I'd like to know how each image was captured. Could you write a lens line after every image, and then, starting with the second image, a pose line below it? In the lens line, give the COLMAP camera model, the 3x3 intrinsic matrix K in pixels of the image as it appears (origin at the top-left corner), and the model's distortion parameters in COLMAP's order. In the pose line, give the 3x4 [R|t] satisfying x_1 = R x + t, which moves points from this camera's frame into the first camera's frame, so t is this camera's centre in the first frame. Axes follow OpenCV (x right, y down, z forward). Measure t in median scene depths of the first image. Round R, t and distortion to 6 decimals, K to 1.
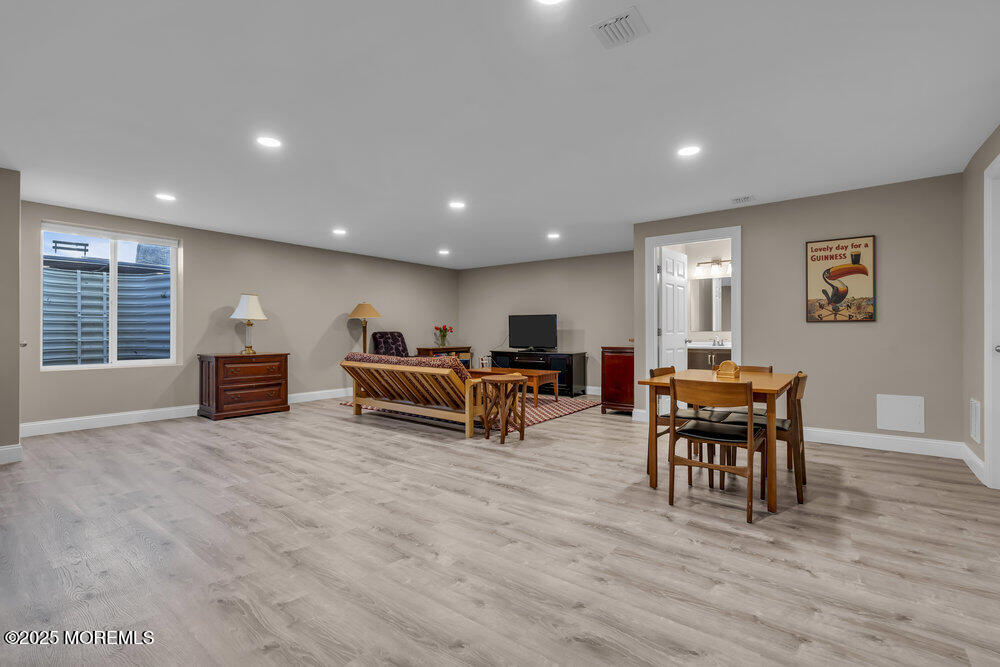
lens RADIAL K [[448.8, 0, 498.8], [0, 448.8, 331.0], [0, 0, 1]] dist [-0.004964, 0.000715]
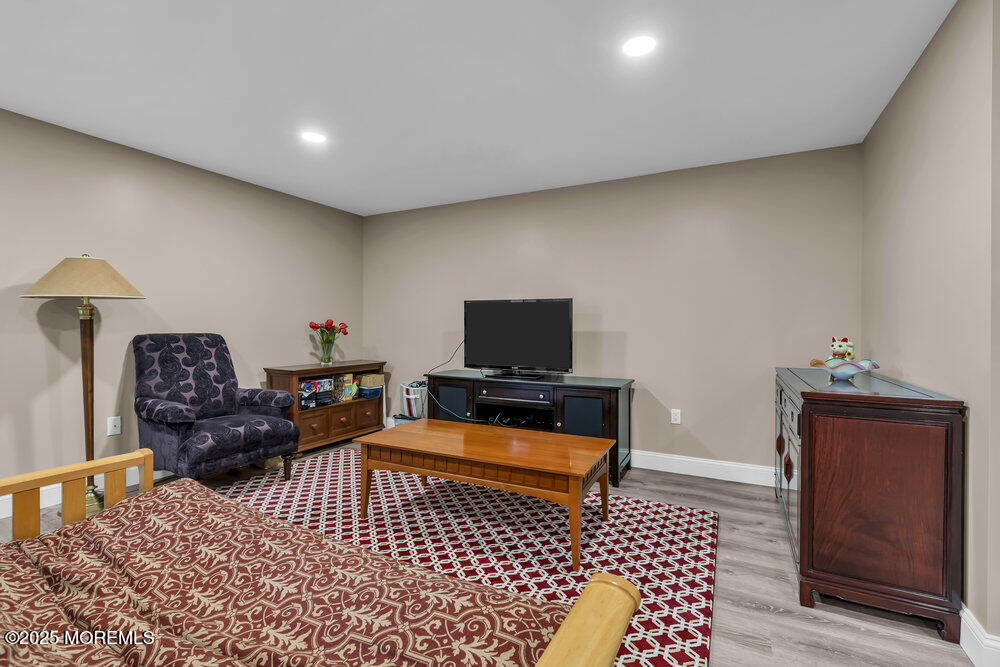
lens RADIAL K [[448.8, 0, 498.8], [0, 448.8, 331.0], [0, 0, 1]] dist [-0.004964, 0.000715]
pose [[0.985299, 0.005756, 0.170740, -0.025989], [-0.007175, 0.999945, 0.007694, -0.006896], [-0.170687, -0.008806, 0.985286, 0.563581]]
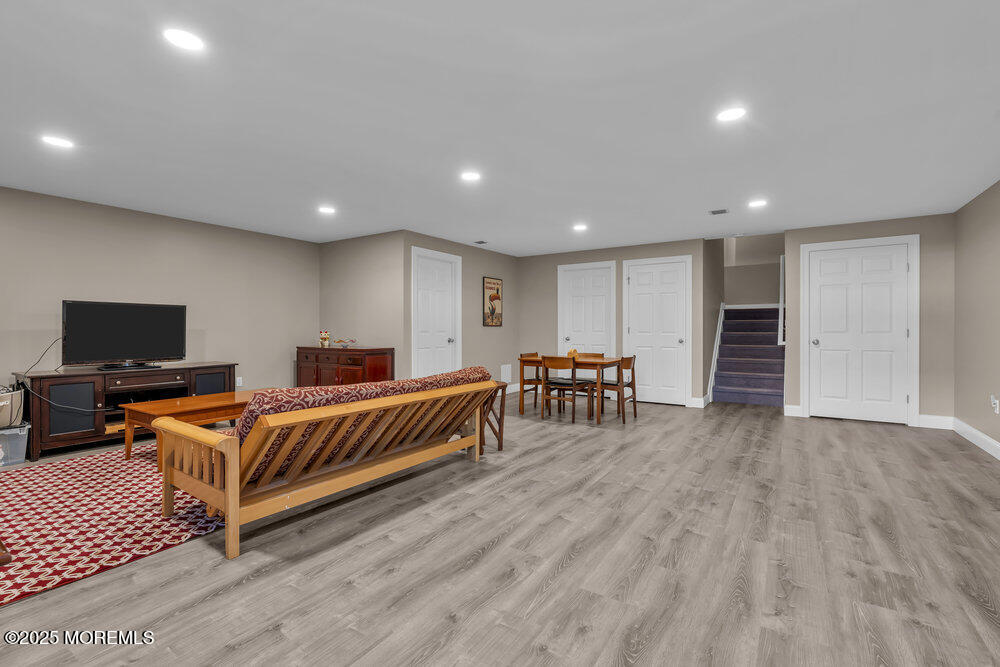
lens RADIAL K [[448.8, 0, 498.8], [0, 448.8, 331.0], [0, 0, 1]] dist [-0.004964, 0.000715]
pose [[-0.071420, -0.004477, 0.997436, -0.542390], [-0.002485, 0.999988, 0.004310, -0.005157], [-0.997443, -0.002171, -0.071430, 0.611383]]
